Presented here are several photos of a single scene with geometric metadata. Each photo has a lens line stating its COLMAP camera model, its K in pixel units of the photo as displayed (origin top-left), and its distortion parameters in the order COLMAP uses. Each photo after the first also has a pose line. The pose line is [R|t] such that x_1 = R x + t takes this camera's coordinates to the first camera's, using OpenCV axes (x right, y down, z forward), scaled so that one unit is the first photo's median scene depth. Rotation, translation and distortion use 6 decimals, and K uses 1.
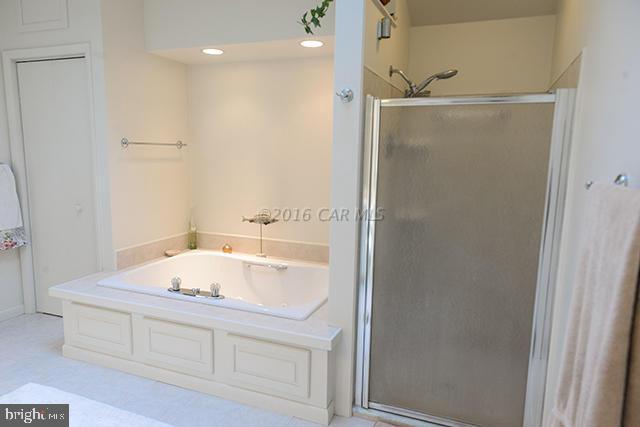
lens RADIAL K [[436.1, 0, 319.3], [0, 436.1, 214.8], [0, 0, 1]] dist [0.006826, -0.001098]
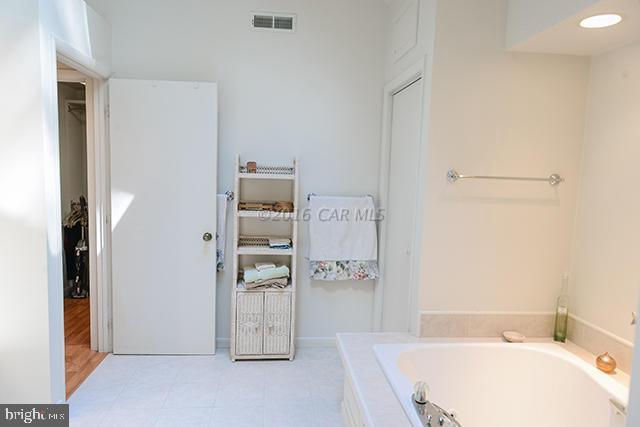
lens RADIAL K [[430.9, 0, 315.9], [0, 430.9, 215.6], [0, 0, 1]] dist [0.013230, -0.002073]
pose [[0.449612, 0.085941, -0.889080, 0.116495], [-0.153859, 0.987935, 0.017689, -0.069001], [0.879873, 0.128839, 0.457410, 0.428048]]
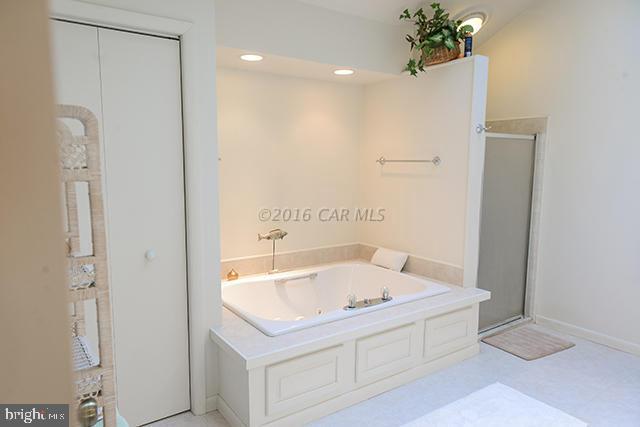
lens RADIAL K [[430.9, 0, 315.9], [0, 430.9, 215.6], [0, 0, 1]] dist [0.013230, -0.002073]
pose [[0.559611, -0.119689, 0.820067, -0.915247], [0.127259, 0.990191, 0.057678, -0.079802], [-0.818927, 0.072084, 0.569353, 0.390254]]
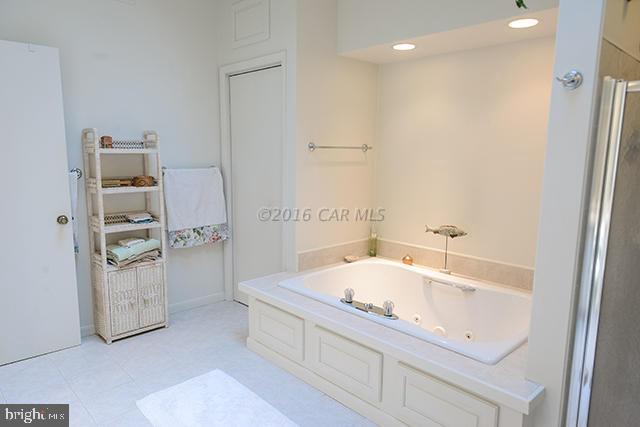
lens RADIAL K [[434.6, 0, 311.7], [0, 434.6, 214.1], [0, 0, 1]] dist [0.008987, 0.000486]
pose [[0.900969, 0.053505, -0.430571, -0.003479], [-0.055548, 0.998425, 0.007835, -0.016560], [0.430312, 0.016858, 0.902523, 0.088856]]
